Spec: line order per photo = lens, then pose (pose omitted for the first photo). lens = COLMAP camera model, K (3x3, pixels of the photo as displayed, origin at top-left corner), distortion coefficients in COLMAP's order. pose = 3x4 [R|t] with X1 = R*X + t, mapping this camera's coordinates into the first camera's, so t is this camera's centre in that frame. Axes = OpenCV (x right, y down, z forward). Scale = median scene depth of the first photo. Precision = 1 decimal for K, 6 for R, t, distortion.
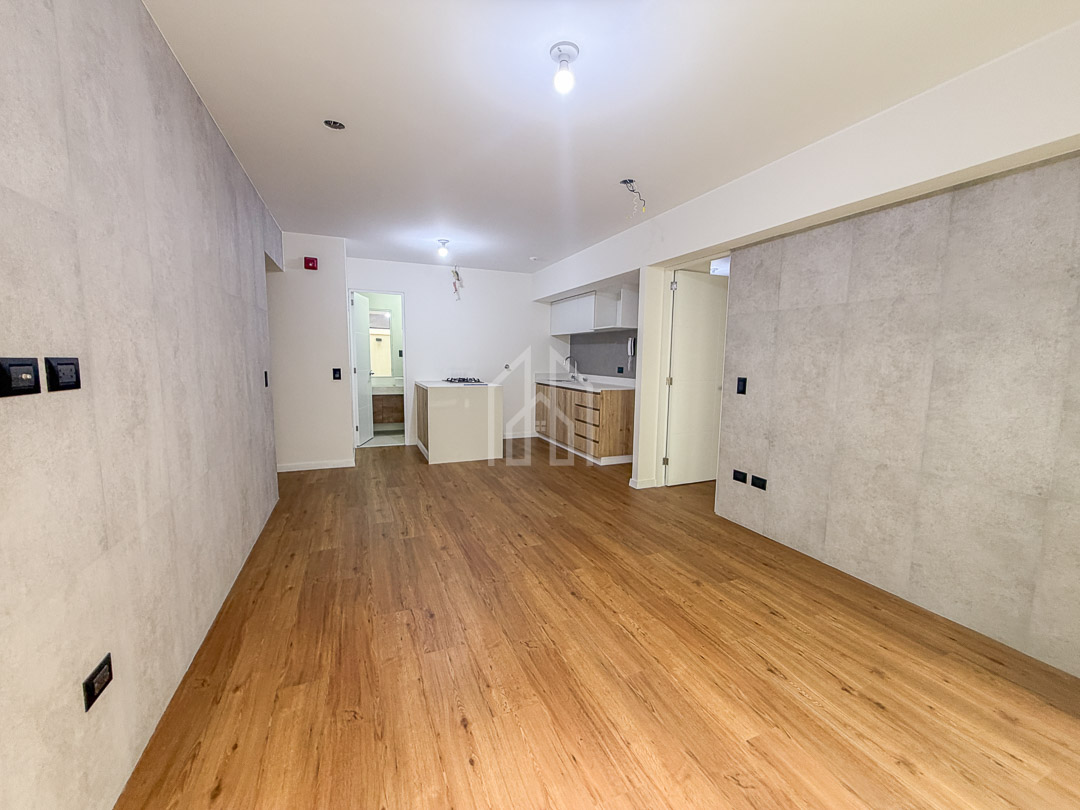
lens RADIAL K [[429.4, 0, 536.1], [0, 429.4, 405.8], [0, 0, 1]] dist [0.000366, -0.000373]
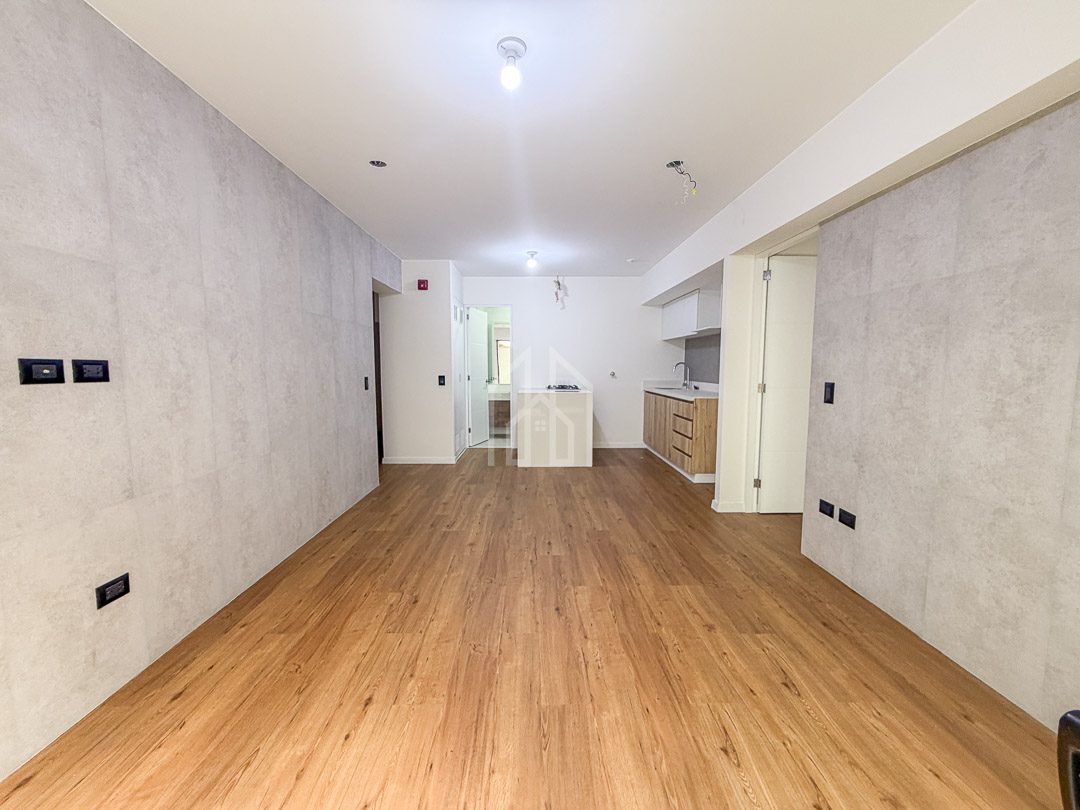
lens RADIAL K [[429.4, 0, 536.1], [0, 429.4, 405.8], [0, 0, 1]] dist [0.000366, -0.000373]
pose [[0.927448, 0.022289, -0.373288, 0.331102], [-0.031029, 0.999367, -0.017420, 0.008691], [0.372663, 0.027739, 0.927552, 0.084539]]
